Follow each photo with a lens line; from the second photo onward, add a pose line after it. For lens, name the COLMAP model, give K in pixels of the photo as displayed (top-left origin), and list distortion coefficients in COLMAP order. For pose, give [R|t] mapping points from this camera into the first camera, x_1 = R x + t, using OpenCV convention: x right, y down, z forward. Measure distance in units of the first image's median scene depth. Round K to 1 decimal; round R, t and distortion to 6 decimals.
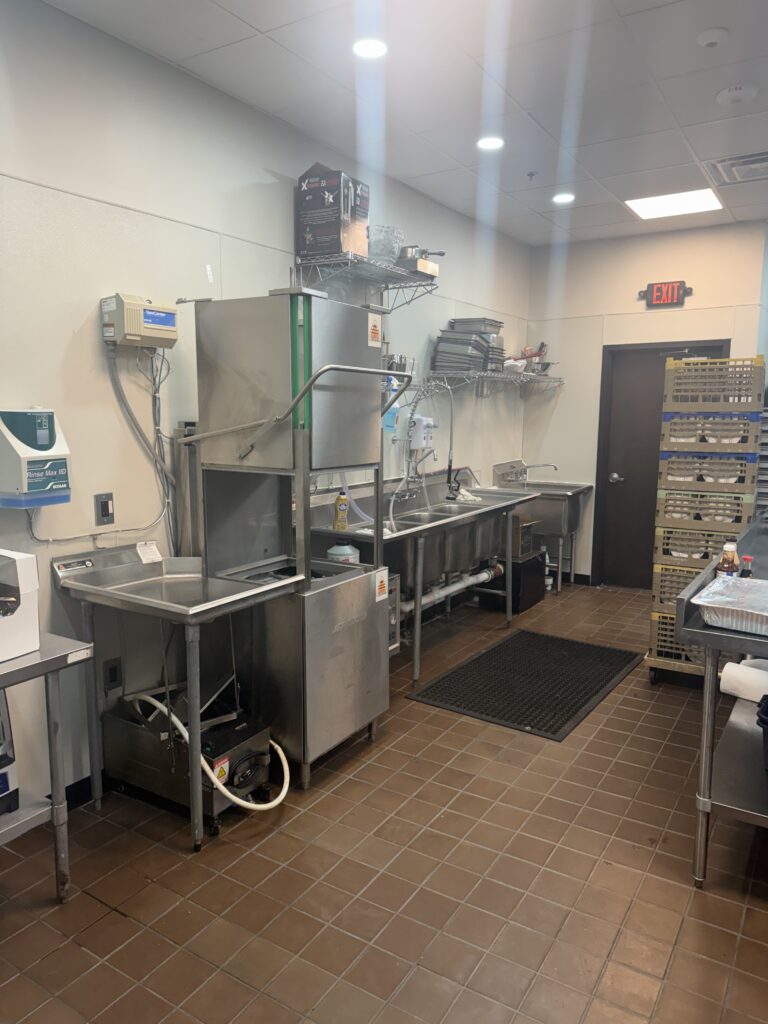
lens RADIAL K [[714.6, 0, 403.1], [0, 714.6, 505.9], [0, 0, 1]] dist [0.163334, -0.214544]
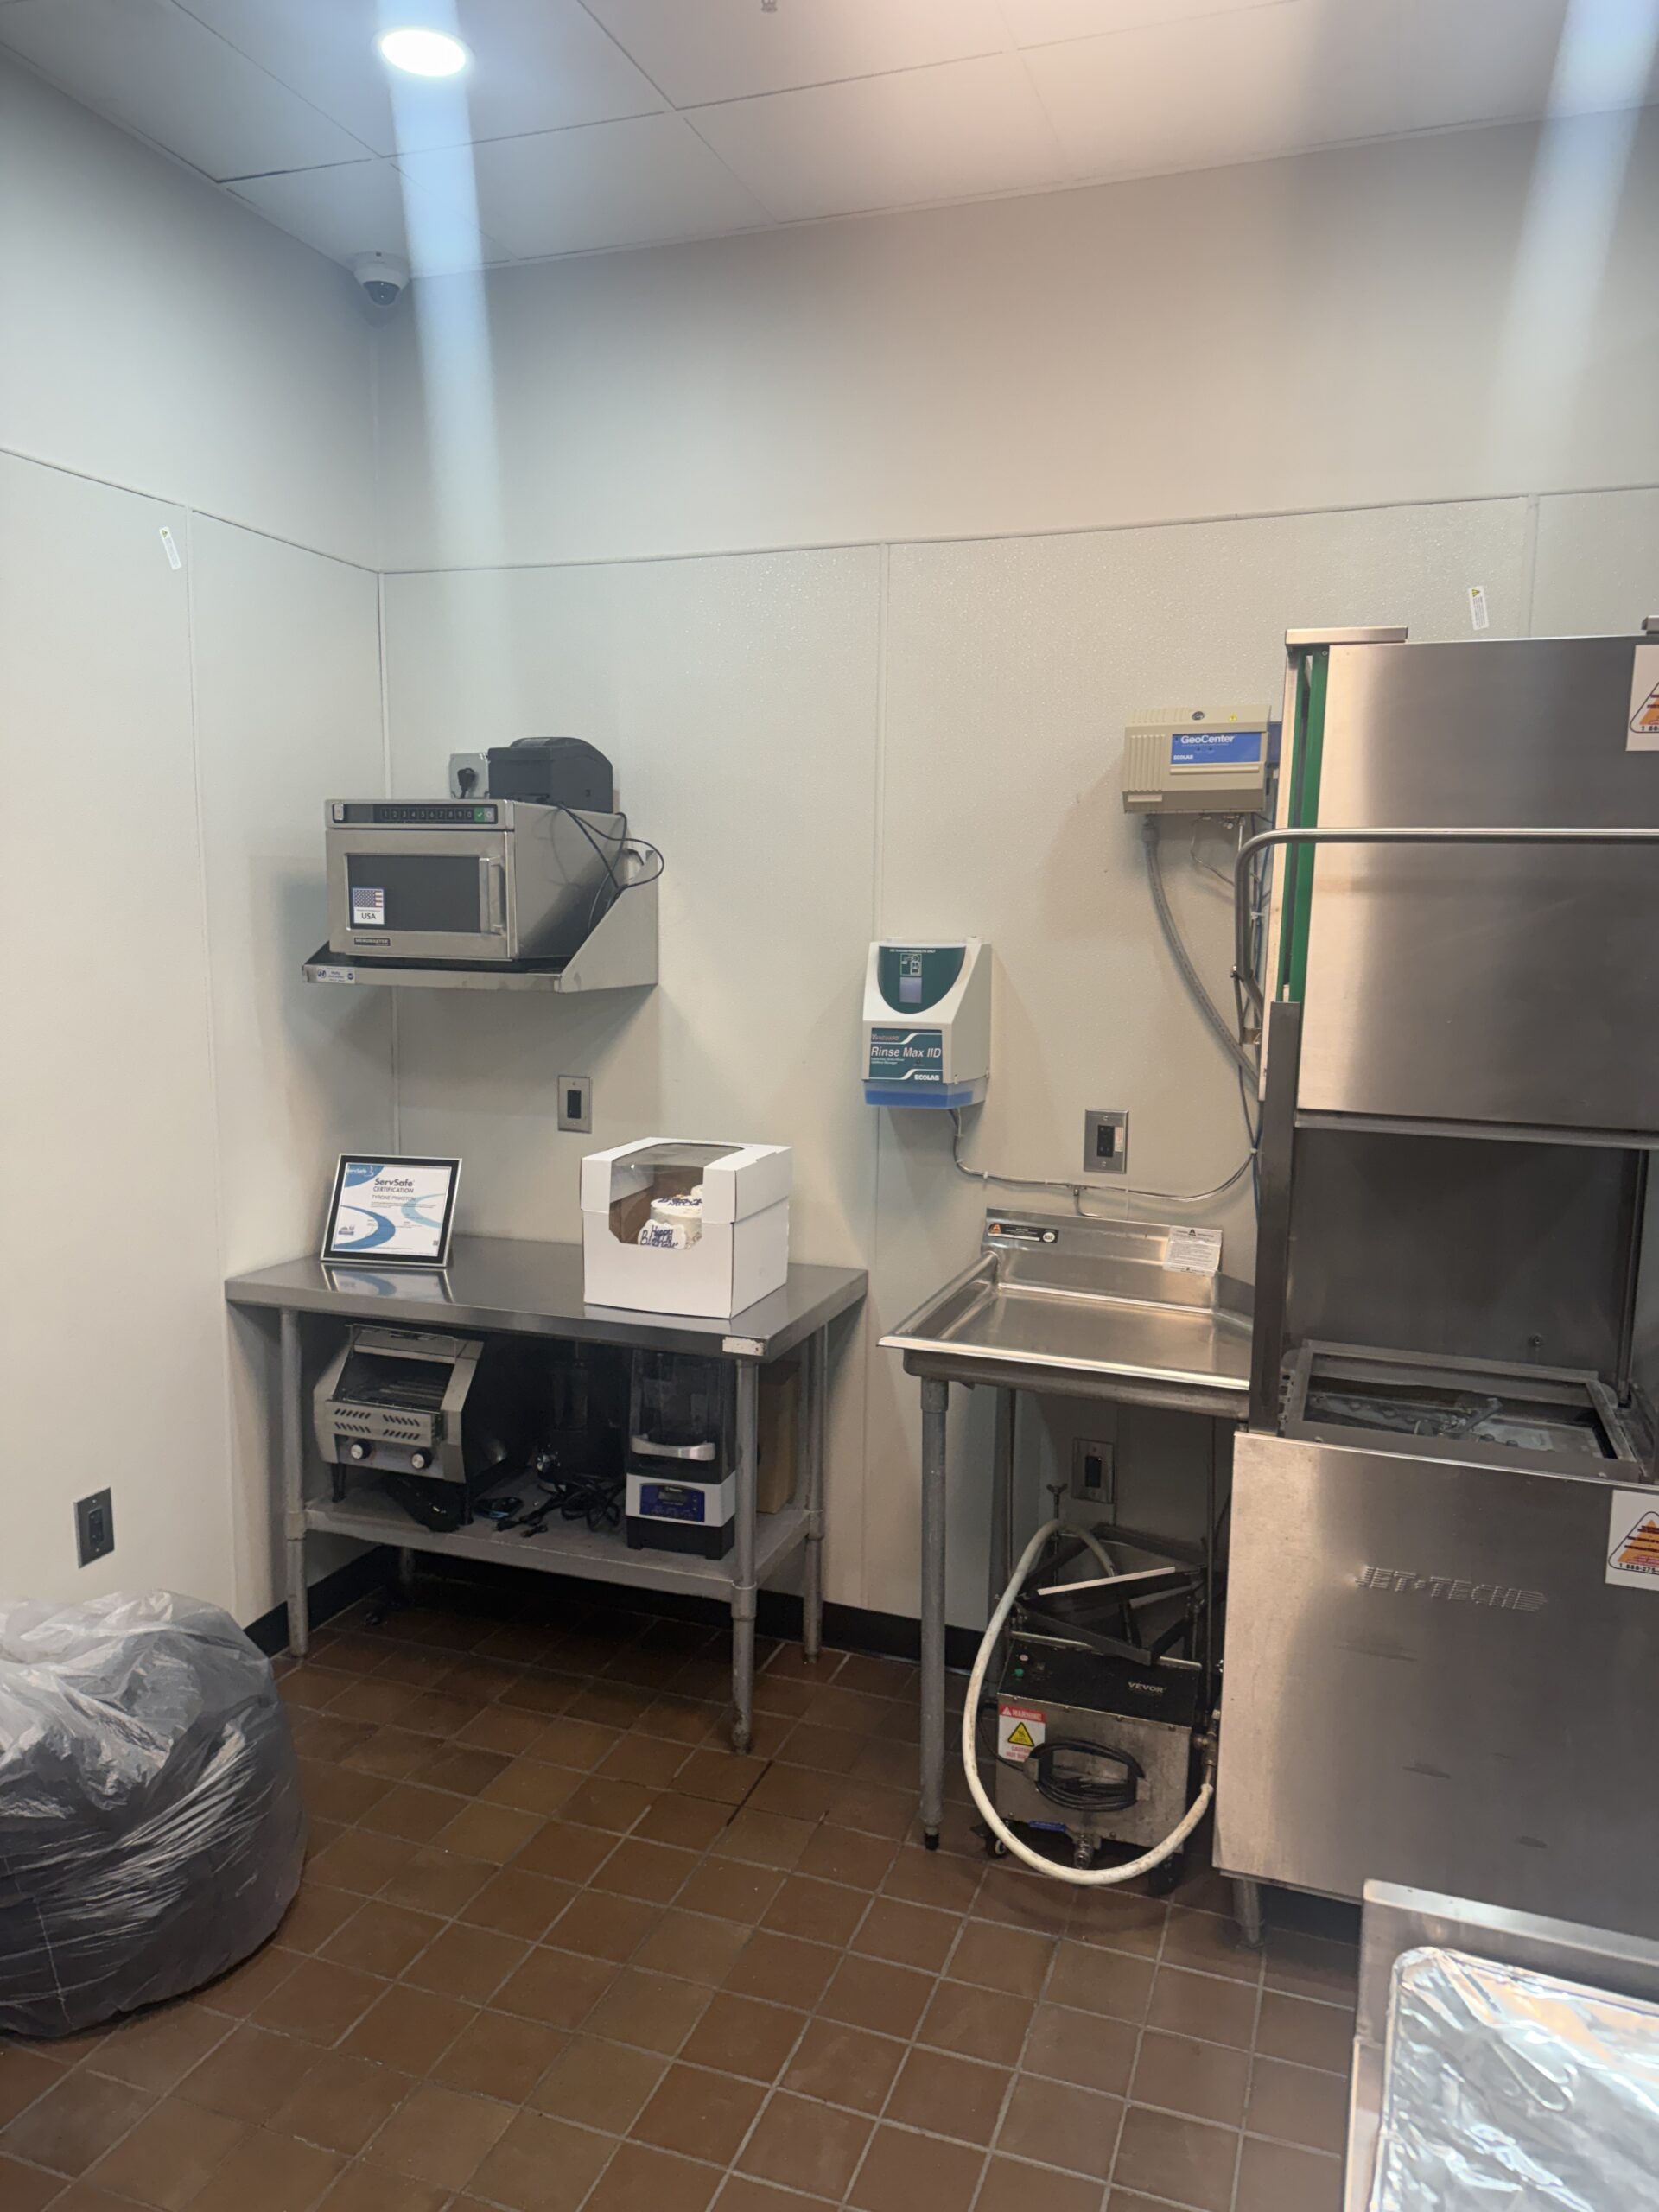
lens RADIAL K [[1552.9, 0, 832.9], [0, 1552.9, 1119.6], [0, 0, 1]] dist [0.157467, -0.212956]
pose [[0.201833, 0.127932, -0.971029, 0.638189], [-0.148811, 0.983928, 0.098701, -0.094458], [0.968049, 0.124579, 0.217627, 0.612201]]
